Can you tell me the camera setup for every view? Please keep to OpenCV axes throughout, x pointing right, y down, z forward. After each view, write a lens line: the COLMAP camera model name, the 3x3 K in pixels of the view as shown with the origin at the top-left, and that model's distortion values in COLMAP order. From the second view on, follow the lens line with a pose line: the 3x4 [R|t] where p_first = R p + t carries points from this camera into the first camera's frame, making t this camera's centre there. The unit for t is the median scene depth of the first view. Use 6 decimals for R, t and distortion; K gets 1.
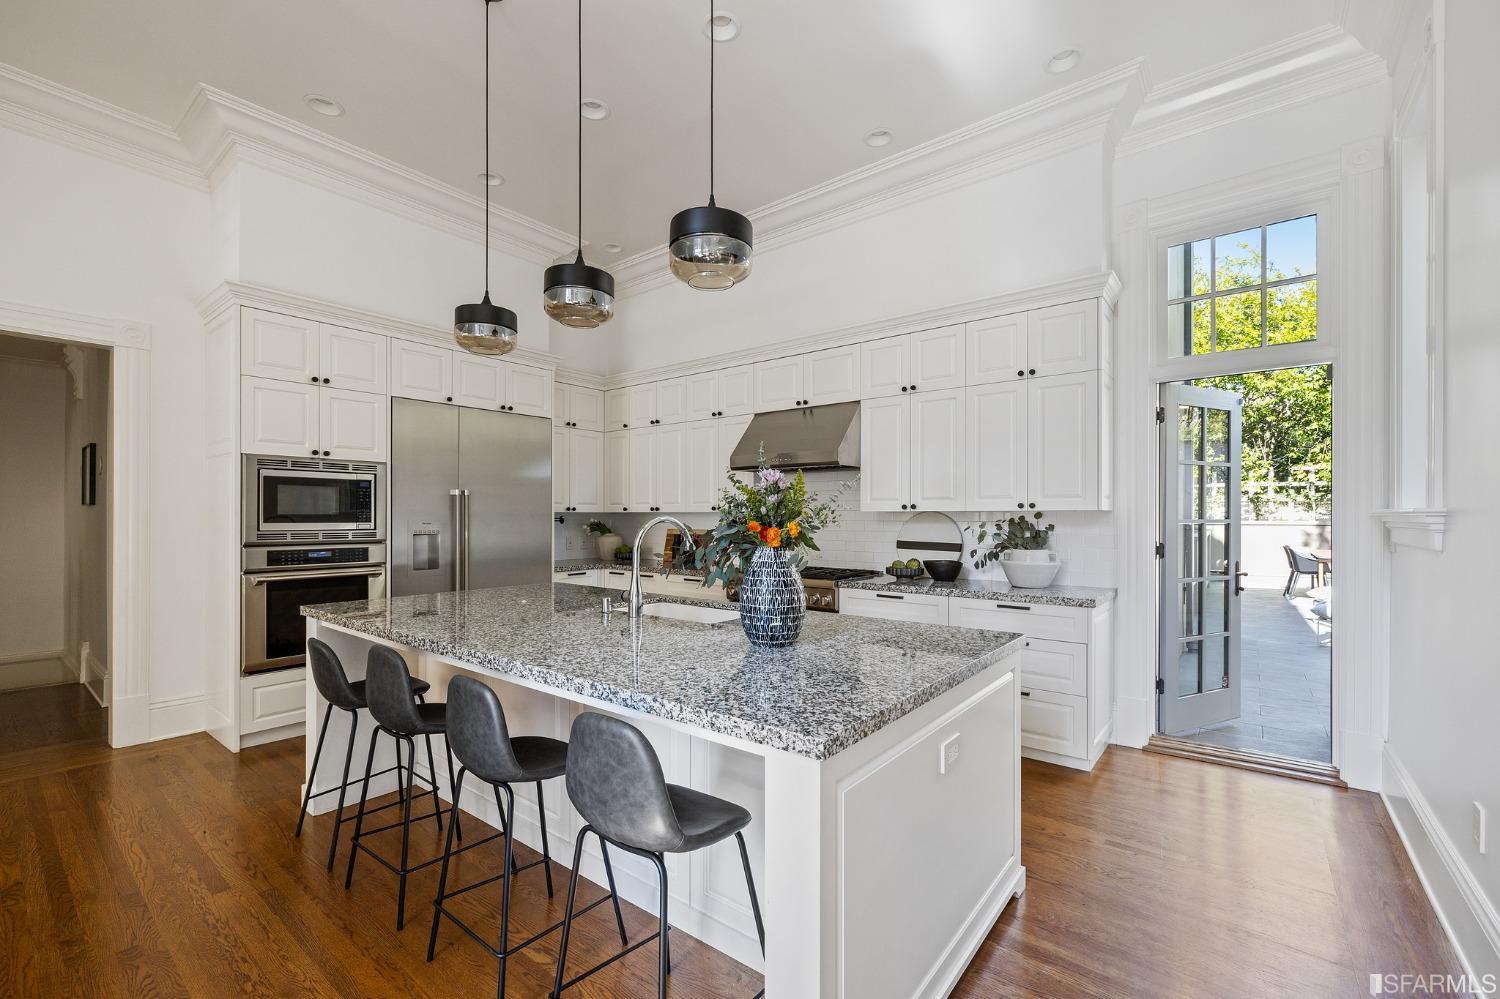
lens RADIAL K [[640.4, 0, 759.2], [0, 640.4, 510.3], [0, 0, 1]] dist [-0.000377, -0.000373]
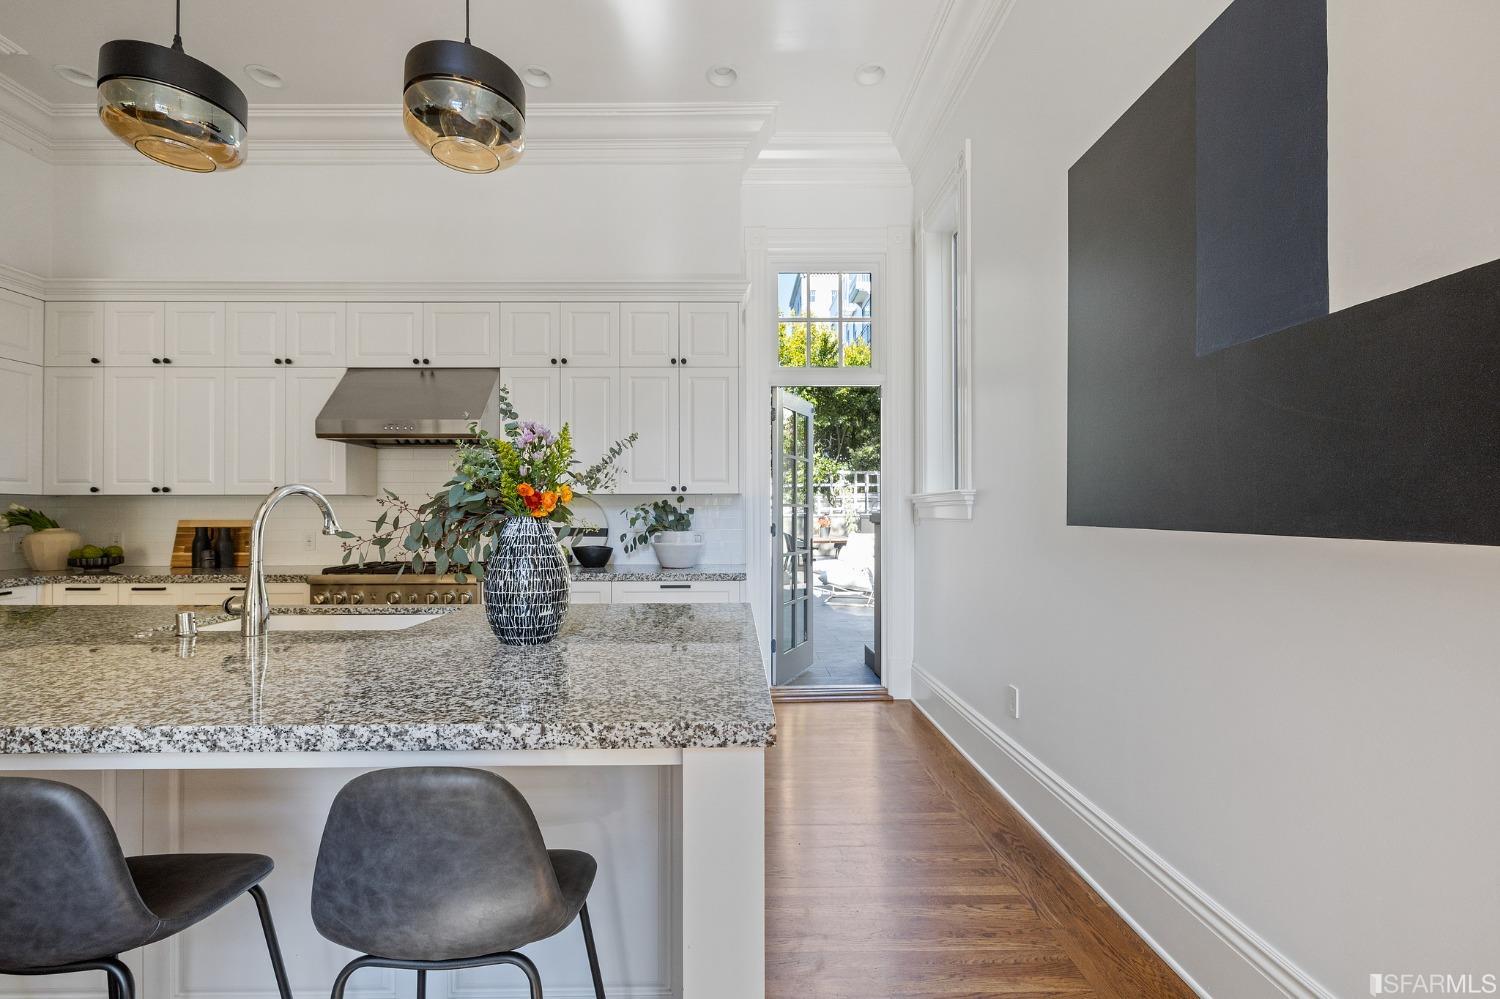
lens RADIAL K [[640.4, 0, 740.6], [0, 640.4, 508.6], [0, 0, 1]] dist [-0.000377, -0.000373]
pose [[0.776381, 0.002213, 0.630260, -0.184143], [-0.000705, 0.999996, -0.002644, 0.031476], [-0.630263, 0.001608, 0.776380, 0.146607]]
